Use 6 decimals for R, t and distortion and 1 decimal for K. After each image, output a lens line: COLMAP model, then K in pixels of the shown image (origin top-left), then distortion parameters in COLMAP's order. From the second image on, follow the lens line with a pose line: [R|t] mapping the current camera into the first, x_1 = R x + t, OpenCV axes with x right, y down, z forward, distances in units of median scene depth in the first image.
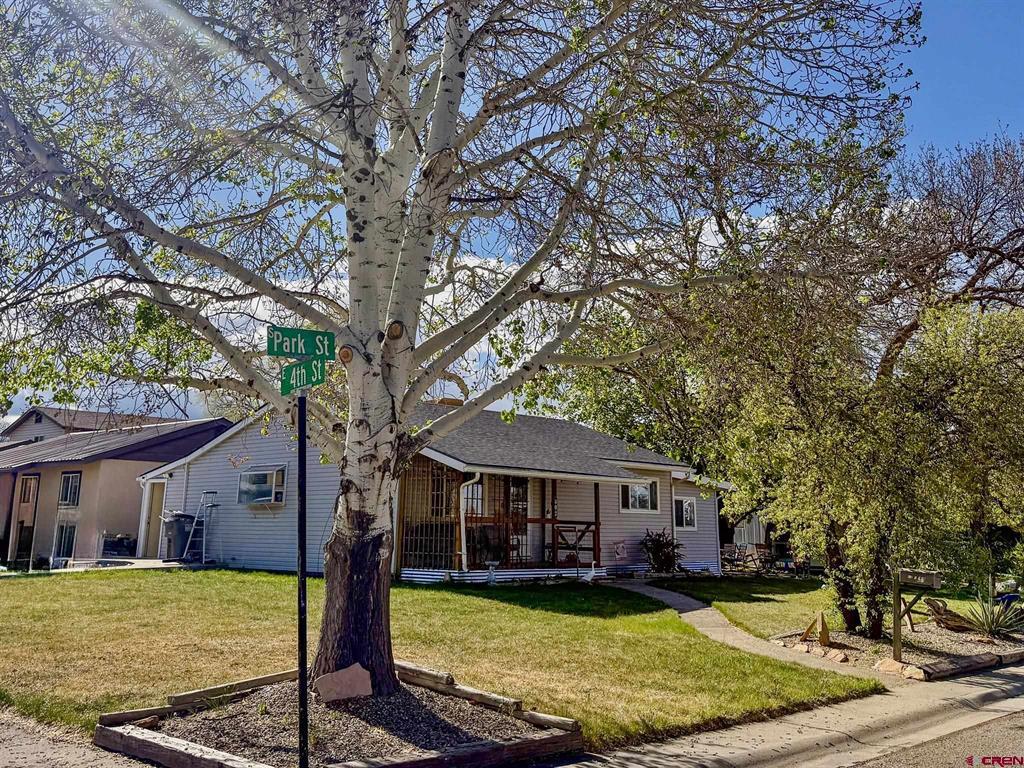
lens RADIAL K [[1012.1, 0, 516.0], [0, 1012.1, 239.6], [0, 0, 1]] dist [0.093914, -0.168388]
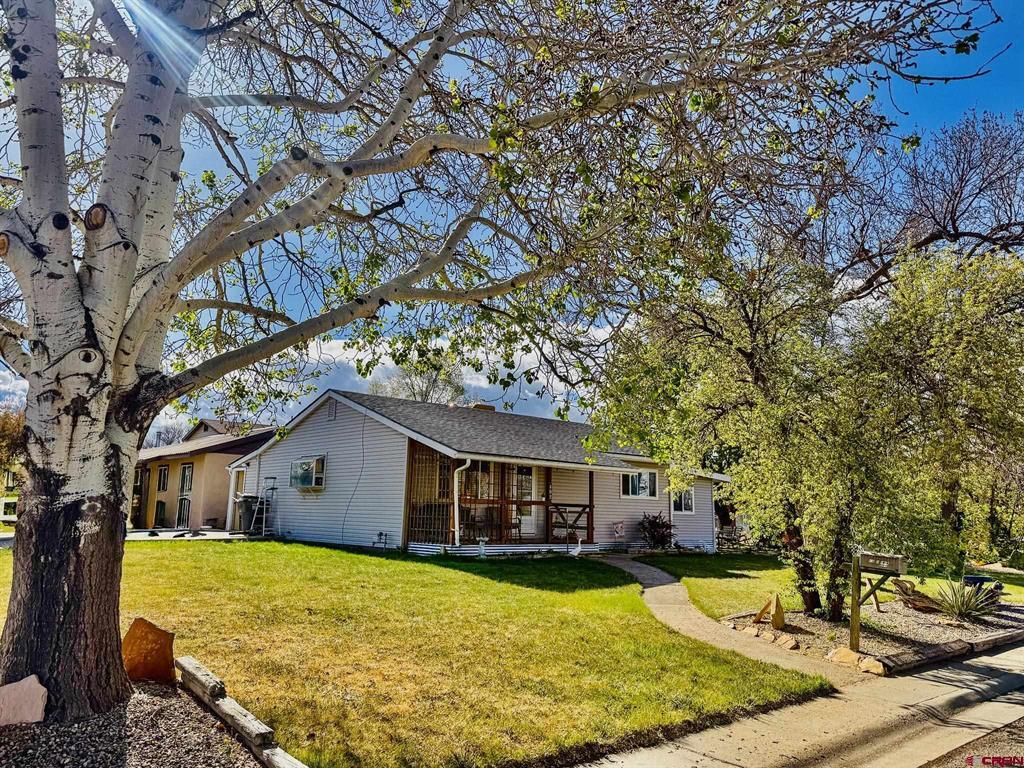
lens RADIAL K [[757.1, 0, 509.8], [0, 757.1, 383.5], [0, 0, 1]] dist [0.083666, -0.126391]
pose [[0.994868, -0.006982, -0.100945, 0.133774], [0.017685, 0.994259, 0.105525, 0.094822], [0.099628, -0.106768, 0.989280, 0.310133]]
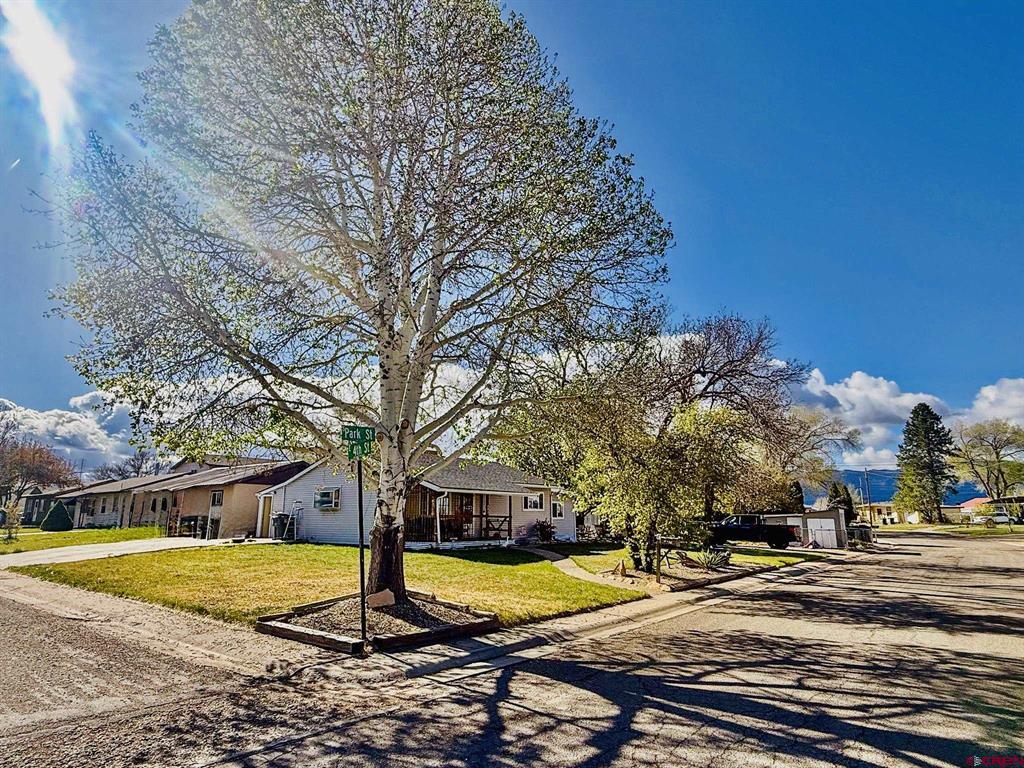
lens RADIAL K [[577.3, 0, 512.0], [0, 577.3, 384.0], [0, 0, 1]] dist [-0.019620, -0.000080]
pose [[0.996991, 0.002775, 0.077465, 0.000388], [-0.006442, 0.998868, 0.047125, -0.025800], [-0.077247, -0.047483, 0.995881, -0.073816]]
